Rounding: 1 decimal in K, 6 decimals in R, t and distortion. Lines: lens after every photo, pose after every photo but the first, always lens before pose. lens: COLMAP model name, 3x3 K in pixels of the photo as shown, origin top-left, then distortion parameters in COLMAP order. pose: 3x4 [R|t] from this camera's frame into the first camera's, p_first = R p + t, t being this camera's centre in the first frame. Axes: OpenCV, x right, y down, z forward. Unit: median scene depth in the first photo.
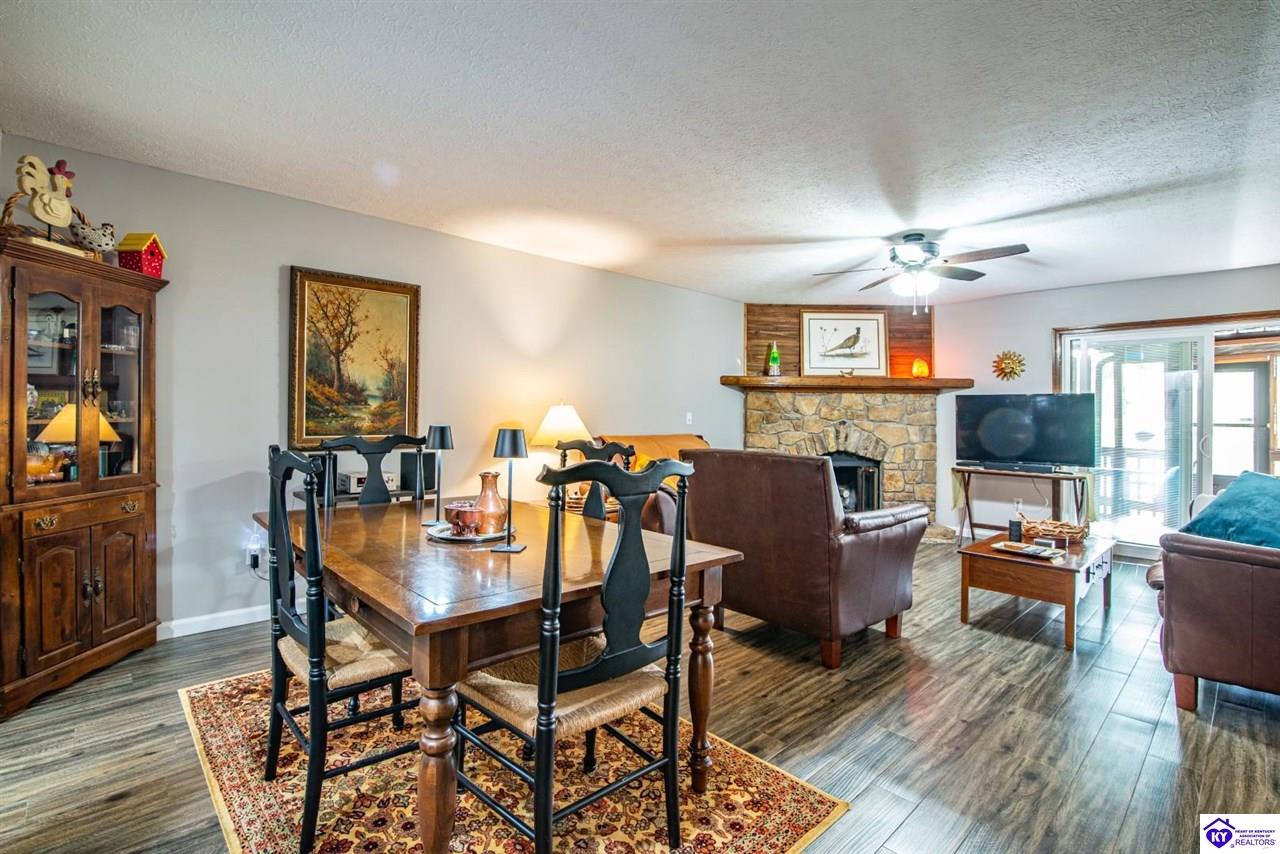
lens RADIAL K [[599.8, 0, 632.9], [0, 599.8, 416.2], [0, 0, 1]] dist [-0.018068, 0.002960]
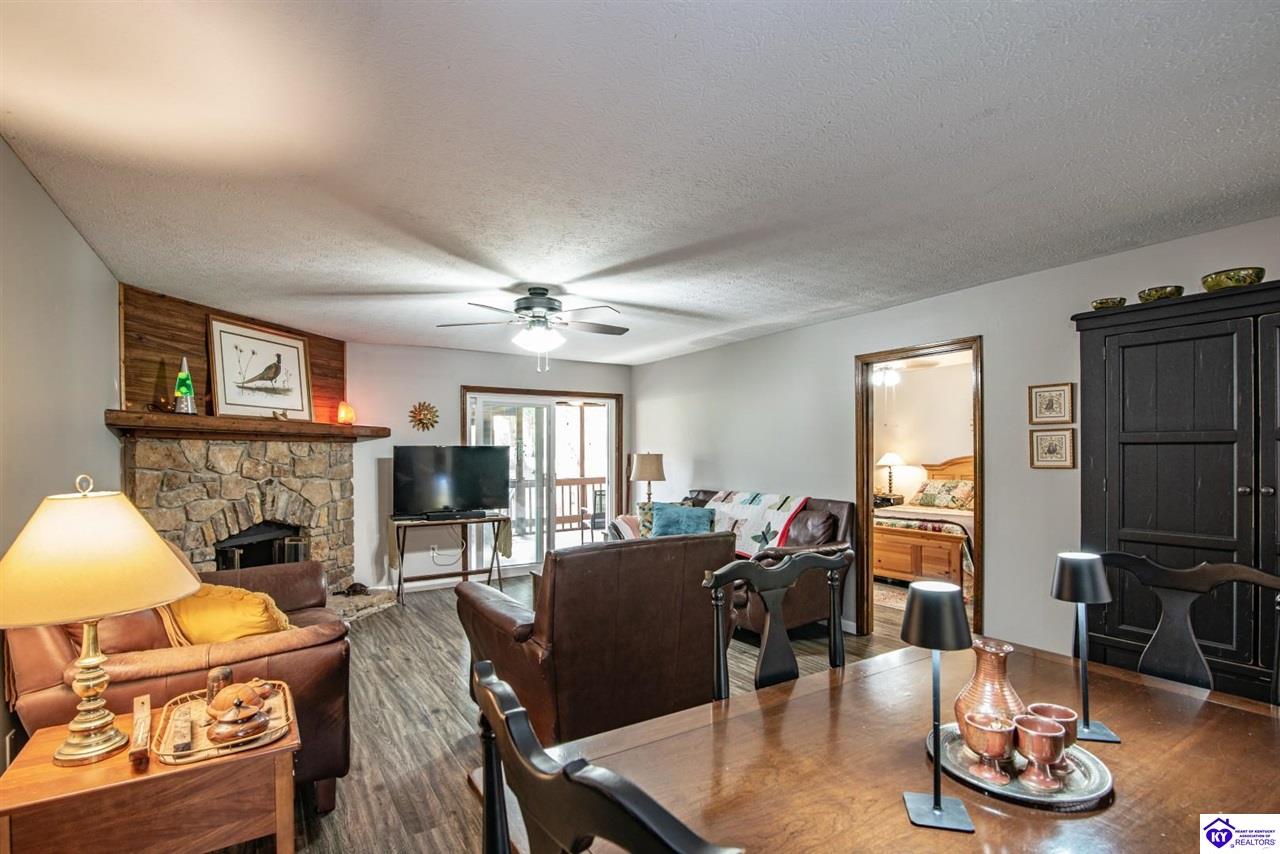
lens RADIAL K [[599.8, 0, 638.7], [0, 599.8, 453.3], [0, 0, 1]] dist [-0.018068, 0.002960]
pose [[0.176320, -0.015631, 0.984209, -0.287159], [0.003861, 0.999877, 0.015188, -0.033274], [-0.984325, 0.001122, 0.176359, 0.424122]]
